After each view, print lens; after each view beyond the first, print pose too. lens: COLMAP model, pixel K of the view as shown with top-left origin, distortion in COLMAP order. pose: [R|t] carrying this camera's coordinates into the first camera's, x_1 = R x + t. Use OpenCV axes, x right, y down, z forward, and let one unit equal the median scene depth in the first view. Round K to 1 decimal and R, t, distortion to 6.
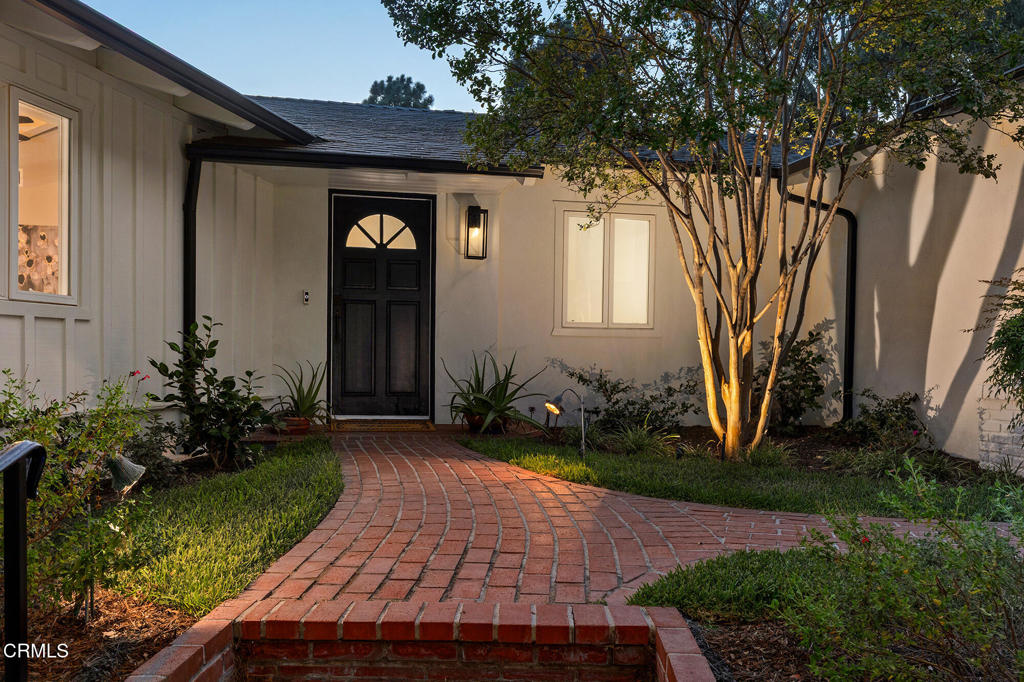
lens RADIAL K [[882.9, 0, 512.3], [0, 882.9, 340.3], [0, 0, 1]] dist [0.000970, -0.000109]
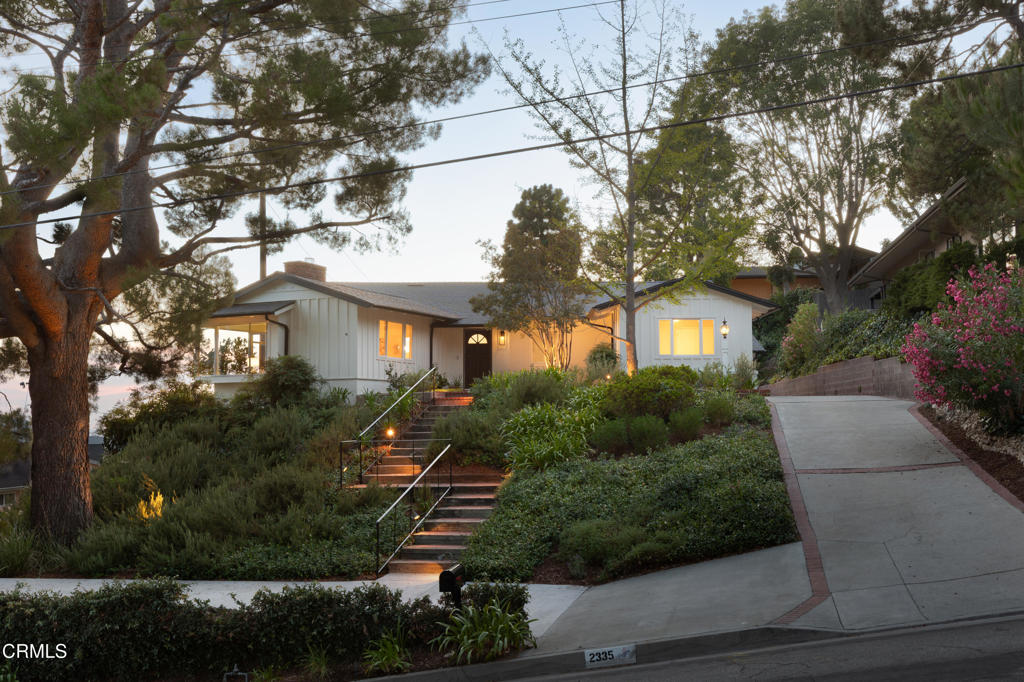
lens RADIAL K [[1032.7, 0, 511.9], [0, 1032.7, 341.9], [0, 0, 1]] dist [-0.000261, 0.000000]
pose [[0.978090, -0.025321, -0.206636, 0.881836], [0.014144, 0.998365, -0.055387, 0.131736], [0.207700, 0.051251, 0.976849, -3.184970]]
